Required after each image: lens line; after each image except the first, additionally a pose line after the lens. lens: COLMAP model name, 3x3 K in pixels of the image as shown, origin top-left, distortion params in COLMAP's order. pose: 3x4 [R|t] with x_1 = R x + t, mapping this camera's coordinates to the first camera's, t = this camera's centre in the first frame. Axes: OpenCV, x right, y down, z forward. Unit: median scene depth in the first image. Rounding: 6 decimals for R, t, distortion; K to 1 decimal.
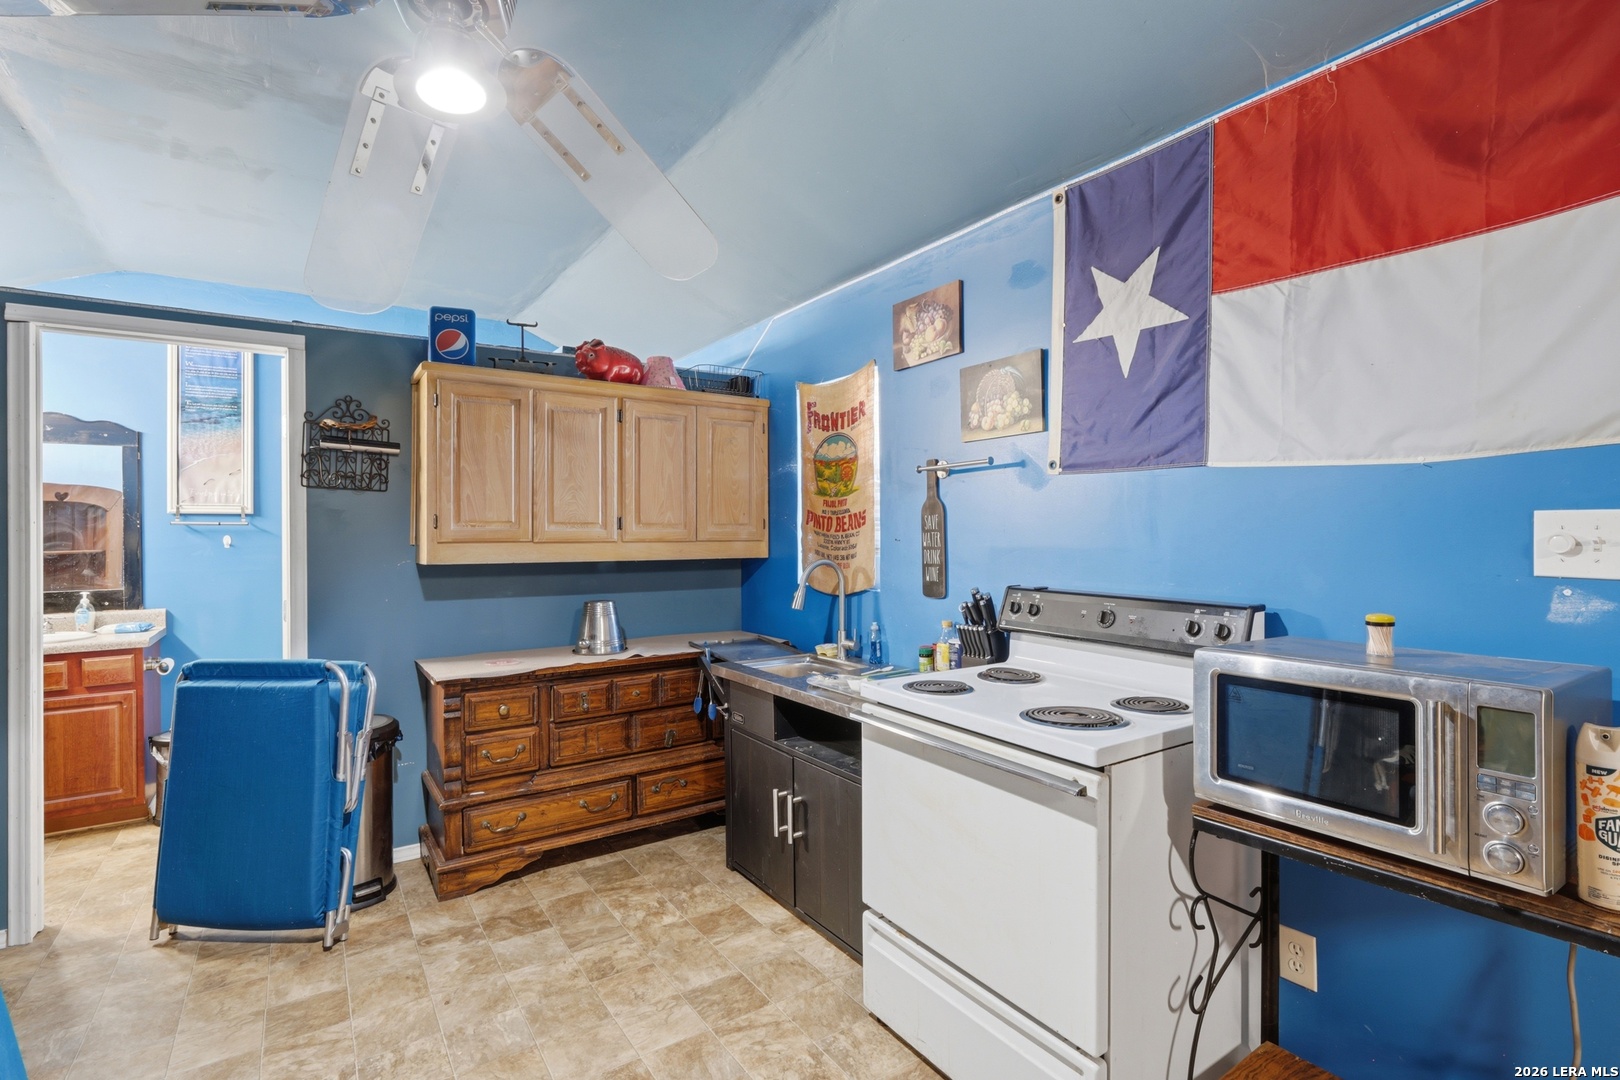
lens RADIAL K [[764.2, 0, 808.3], [0, 764.2, 535.4], [0, 0, 1]] dist [-0.013735, 0.006945]
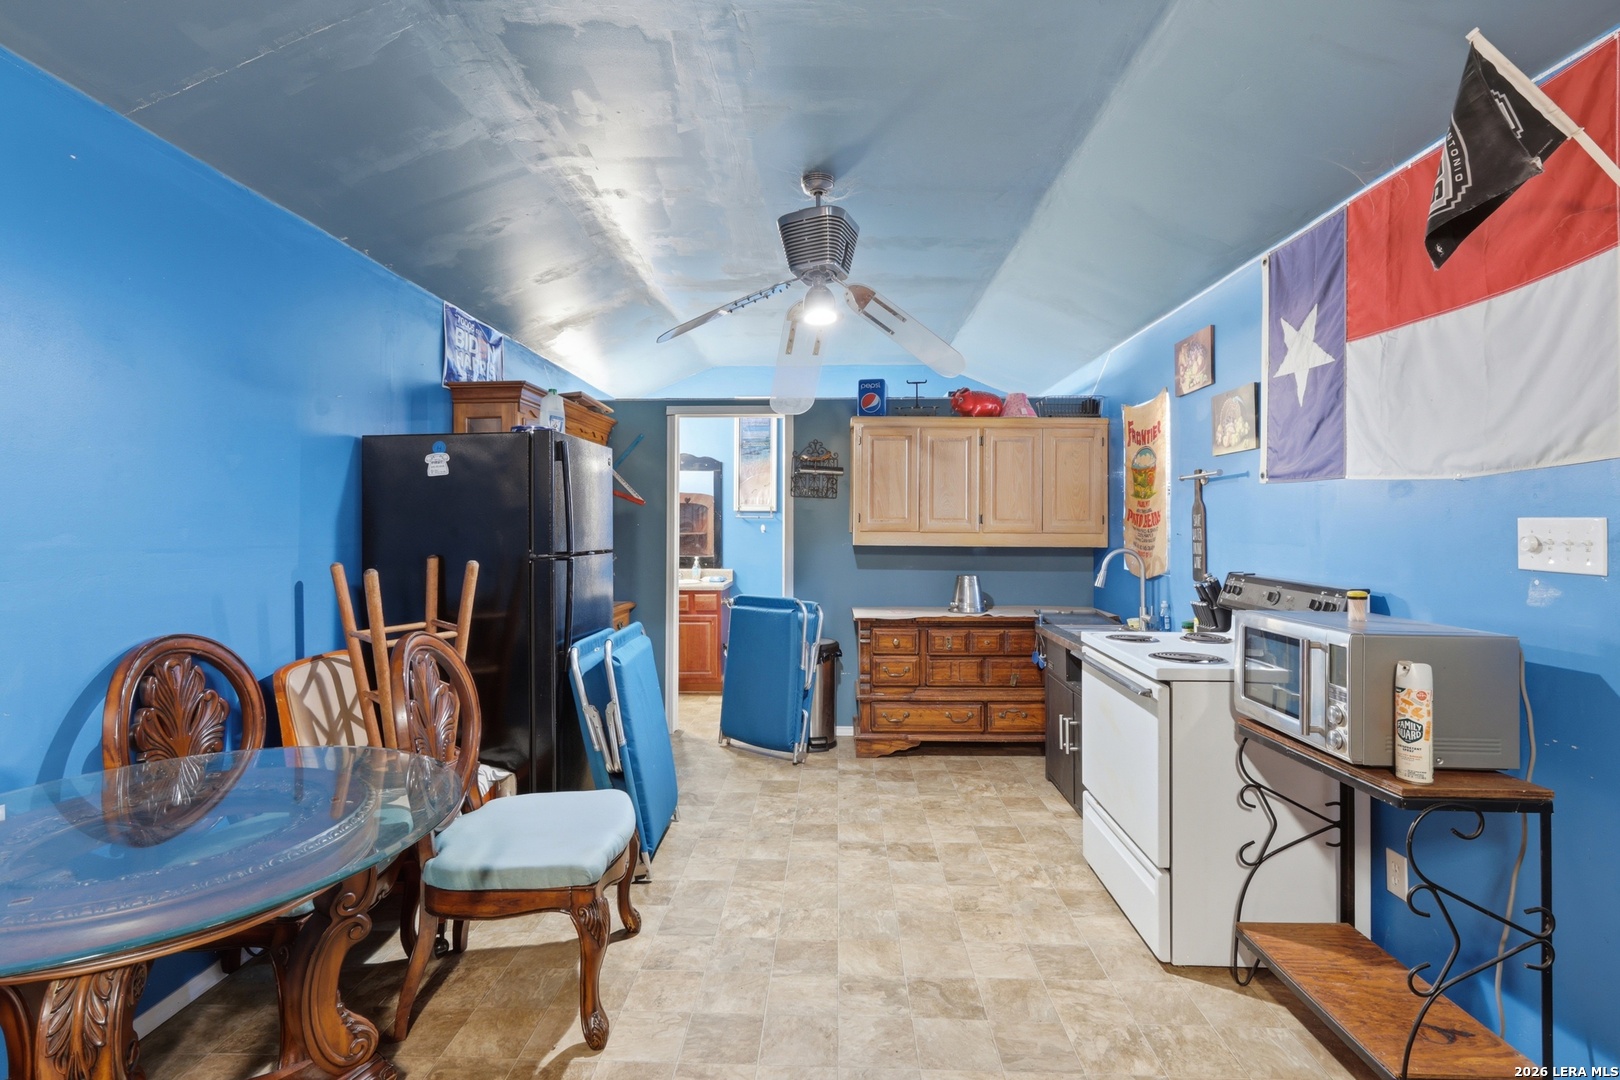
lens RADIAL K [[764.2, 0, 808.3], [0, 764.2, 535.4], [0, 0, 1]] dist [-0.013735, 0.006945]
pose [[0.811837, 0.017570, -0.583620, 0.343494], [-0.010866, 0.999829, 0.014984, -0.004285], [0.583784, -0.005823, 0.811888, -0.337676]]
